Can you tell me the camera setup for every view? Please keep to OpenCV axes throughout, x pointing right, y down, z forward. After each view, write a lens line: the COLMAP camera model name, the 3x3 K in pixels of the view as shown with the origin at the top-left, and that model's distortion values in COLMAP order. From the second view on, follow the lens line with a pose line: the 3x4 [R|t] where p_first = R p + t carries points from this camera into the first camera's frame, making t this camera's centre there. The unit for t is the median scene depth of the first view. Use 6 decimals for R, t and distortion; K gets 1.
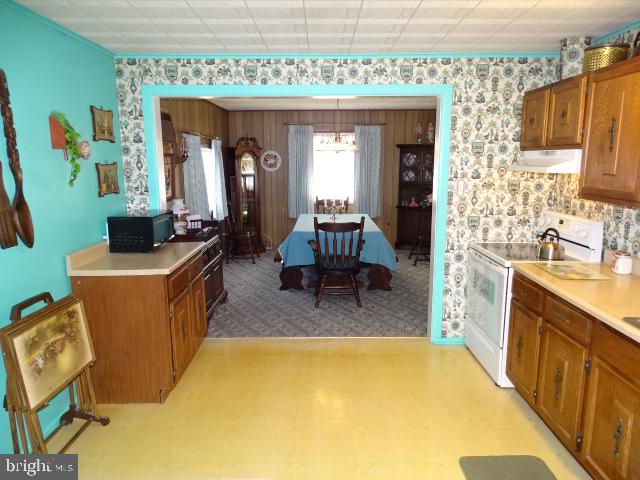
lens RADIAL K [[454.2, 0, 319.2], [0, 454.2, 242.4], [0, 0, 1]] dist [0.000678, 0.005185]
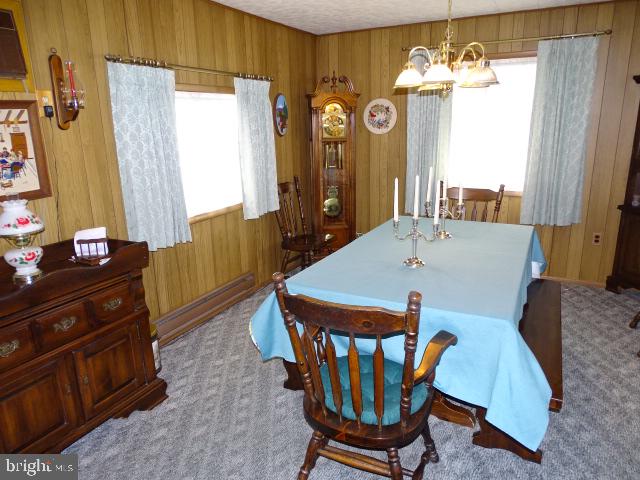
lens RADIAL K [[454.2, 0, 322.1], [0, 454.2, 235.5], [0, 0, 1]] dist [0.000678, 0.005185]
pose [[0.894678, 0.097574, -0.435925, 0.106342], [-0.065678, 0.993980, 0.087690, -0.074071], [0.441857, -0.049824, 0.895701, 0.441965]]
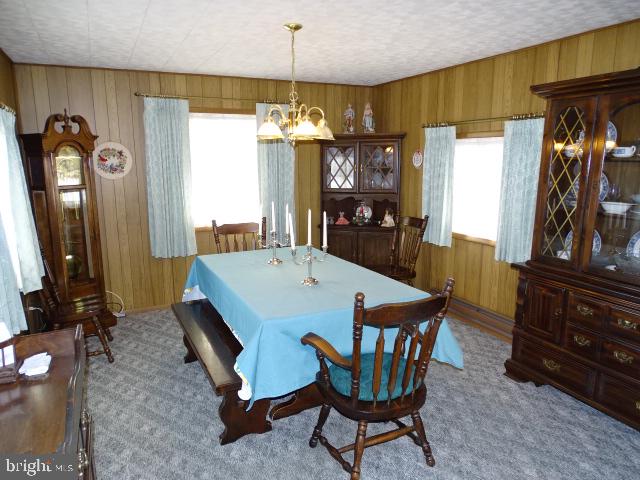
lens RADIAL K [[454.2, 0, 319.1], [0, 454.2, 241.1], [0, 0, 1]] dist [0.000678, 0.005185]
pose [[0.899998, -0.083642, 0.427794, -0.130406], [0.085770, 0.996212, 0.014334, -0.070164], [-0.427373, 0.023791, 0.903762, 0.406622]]
